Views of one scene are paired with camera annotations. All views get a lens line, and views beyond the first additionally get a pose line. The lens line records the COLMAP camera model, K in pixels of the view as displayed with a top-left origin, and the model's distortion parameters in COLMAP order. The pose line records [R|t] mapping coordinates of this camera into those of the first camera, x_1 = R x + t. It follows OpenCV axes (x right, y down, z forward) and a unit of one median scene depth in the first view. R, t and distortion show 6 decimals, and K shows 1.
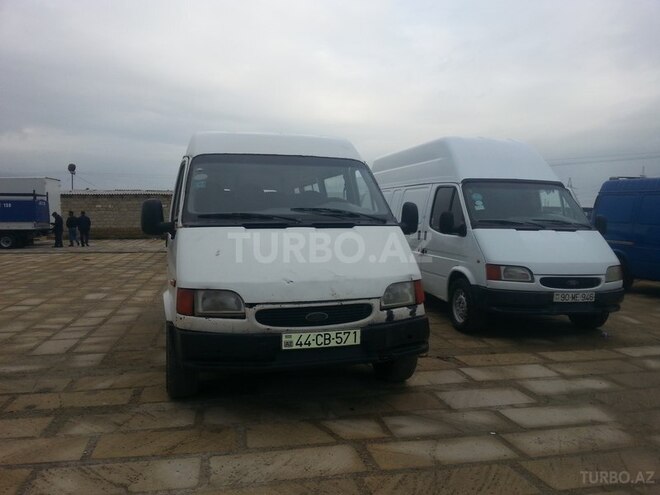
lens RADIAL K [[544.6, 0, 332.6], [0, 544.6, 246.6], [0, 0, 1]] dist [-0.028753, -0.012860]
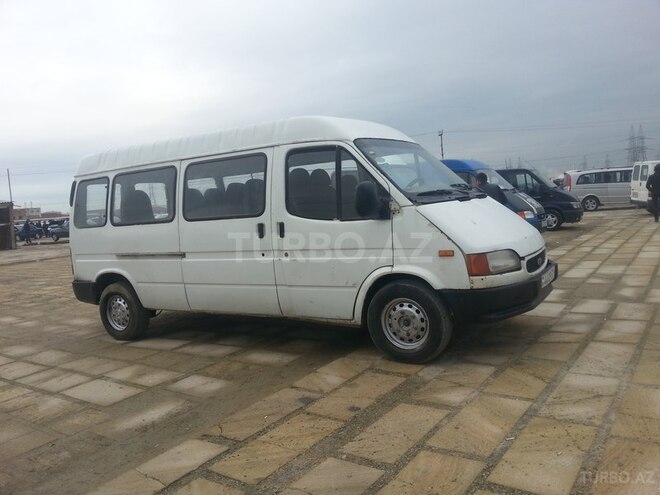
lens RADIAL K [[544.6, 0, 331.7], [0, 544.6, 247.3], [0, 0, 1]] dist [-0.028753, -0.012860]
pose [[0.745211, -0.121991, 0.655575, -1.205156], [0.112669, 0.992024, 0.056525, -0.034671], [-0.657241, 0.031740, 0.753012, 0.323179]]
